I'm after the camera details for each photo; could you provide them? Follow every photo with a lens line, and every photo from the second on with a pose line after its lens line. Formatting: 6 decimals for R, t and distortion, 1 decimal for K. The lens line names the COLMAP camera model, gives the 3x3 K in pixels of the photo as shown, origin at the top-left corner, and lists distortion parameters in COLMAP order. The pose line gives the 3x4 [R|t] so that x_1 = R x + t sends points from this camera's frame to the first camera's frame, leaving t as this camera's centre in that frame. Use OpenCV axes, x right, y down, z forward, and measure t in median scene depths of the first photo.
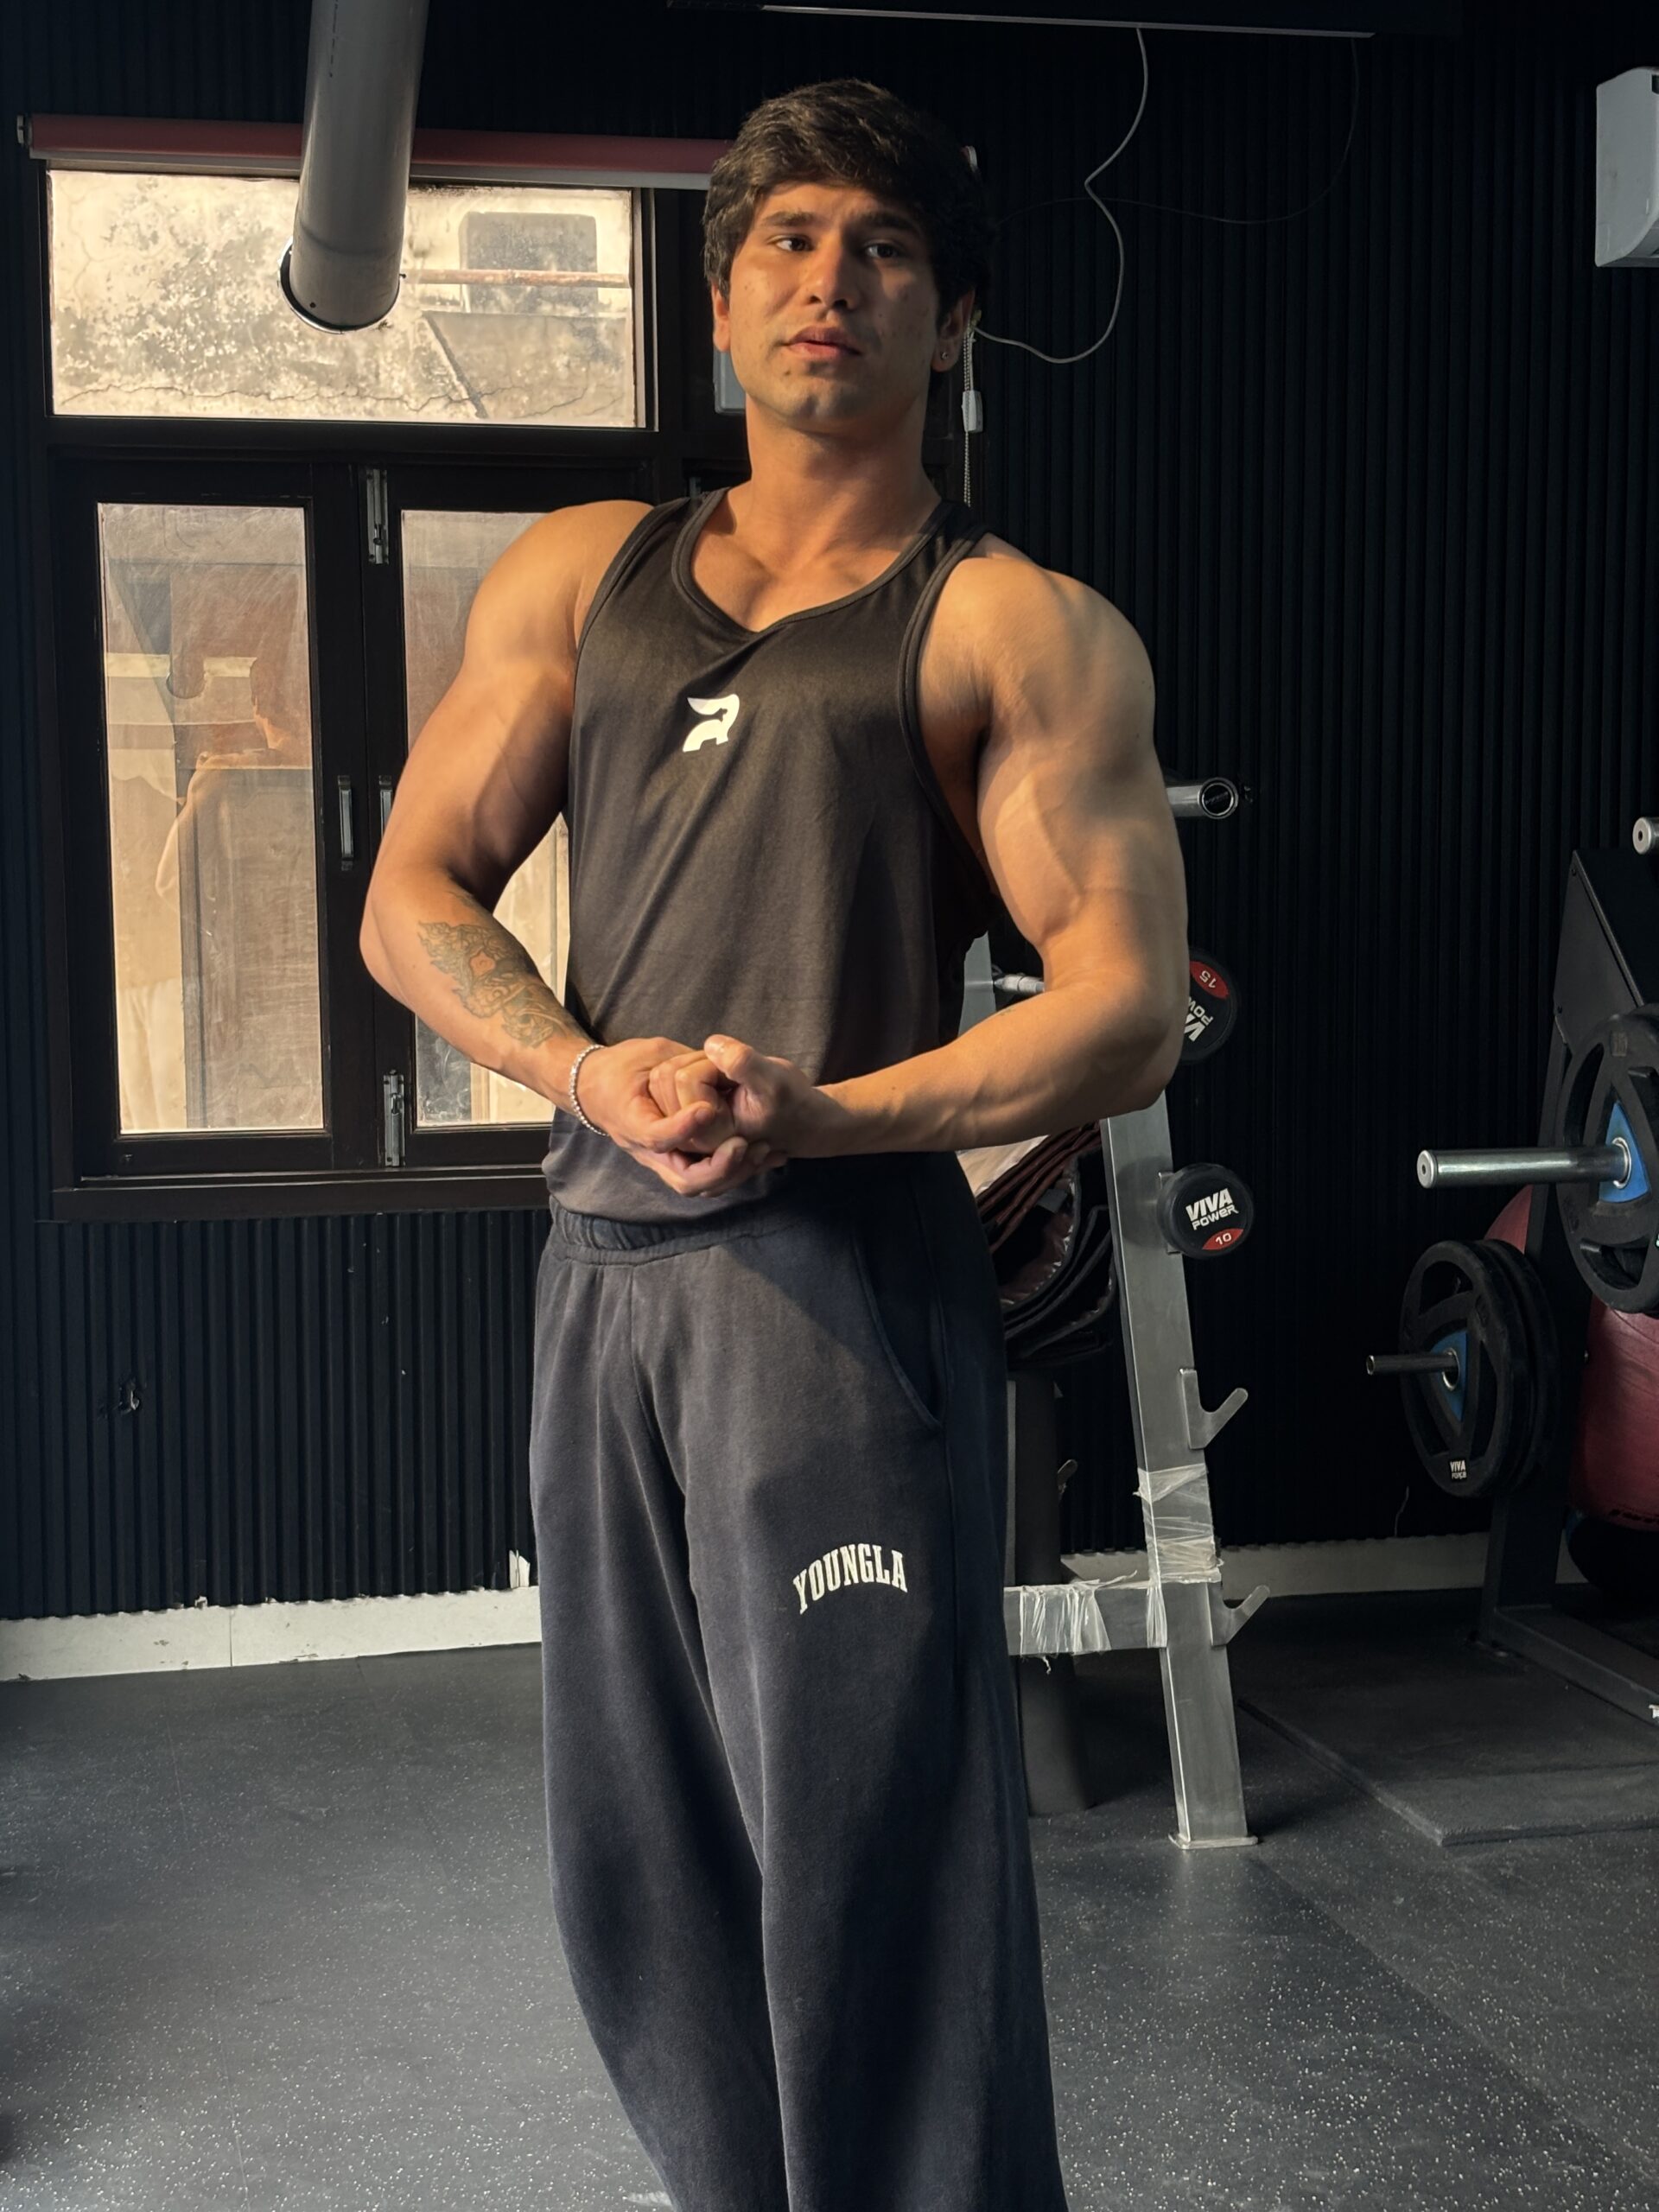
lens RADIAL K [[3316.1, 0, 831.9], [0, 3316.1, 1109.8], [0, 0, 1]] dist [0.040955, 0.000000]
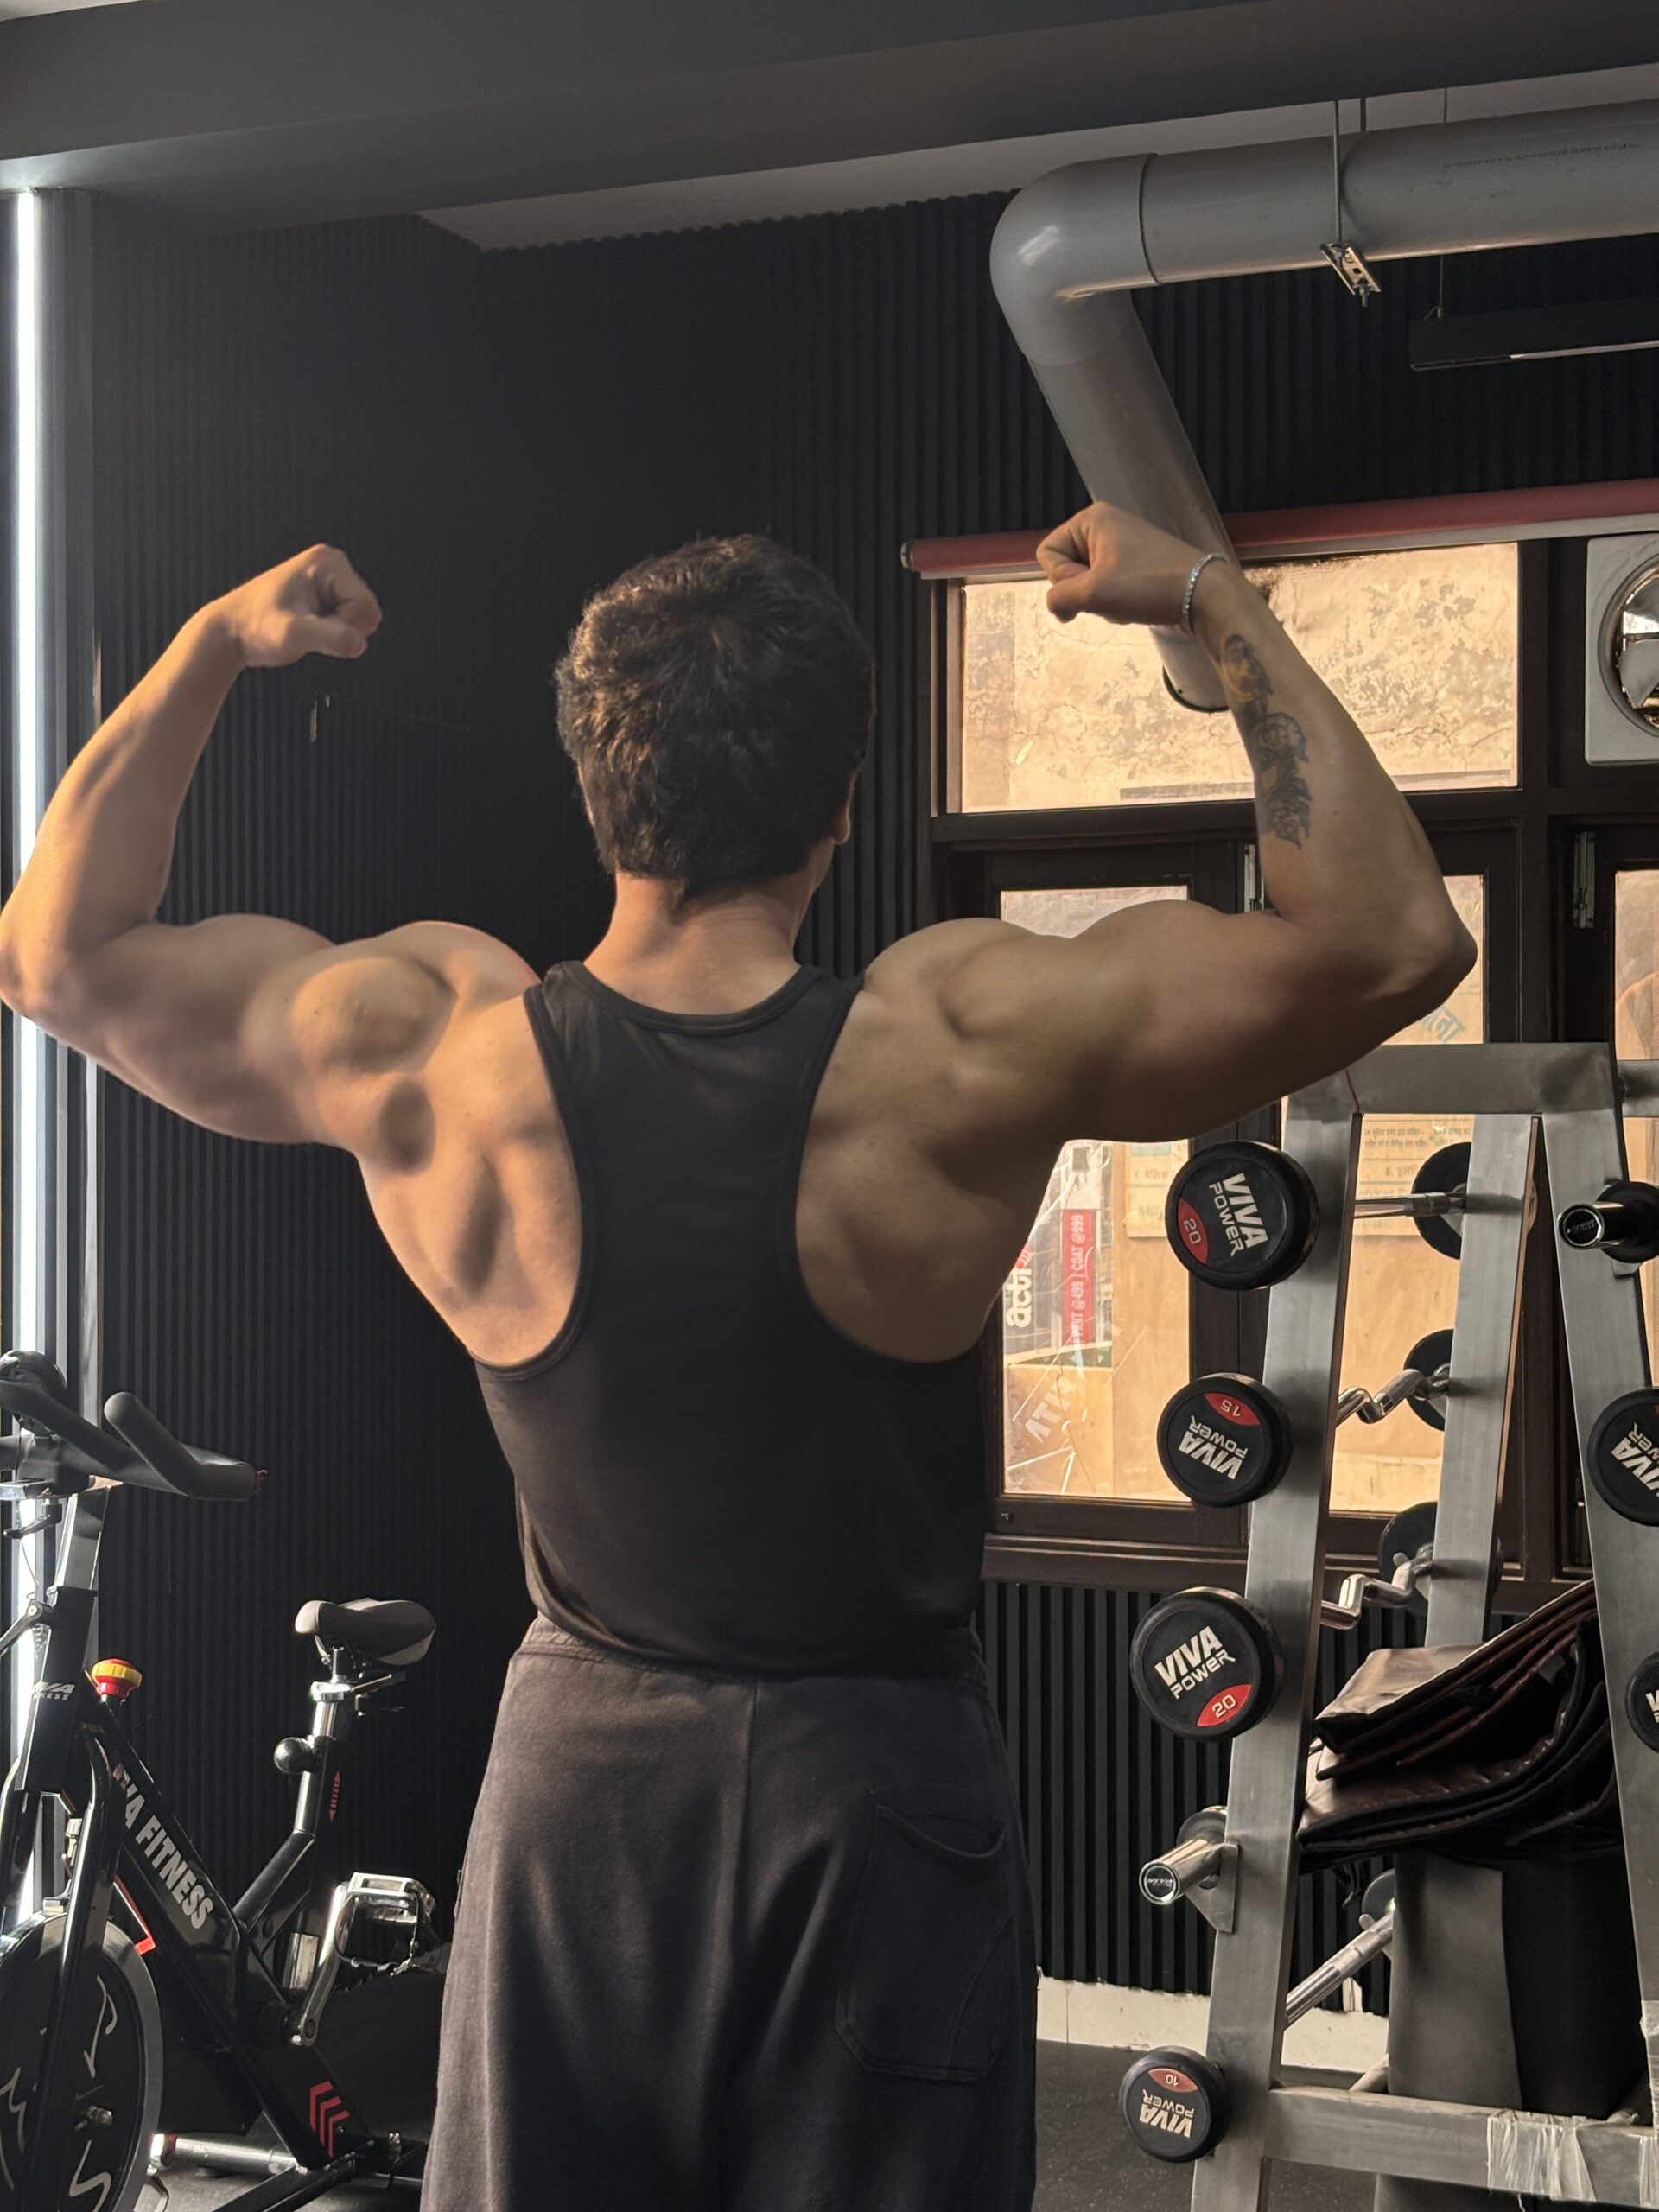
lens RADIAL K [[3316.1, 0, 831.0], [0, 3316.1, 1103.6], [0, 0, 1]] dist [0.040955, 0.000000]
pose [[0.810246, 0.003242, -0.586081, 0.365321], [-0.051789, 0.996469, -0.066085, -0.045950], [0.583797, 0.083898, 0.807553, 0.136901]]
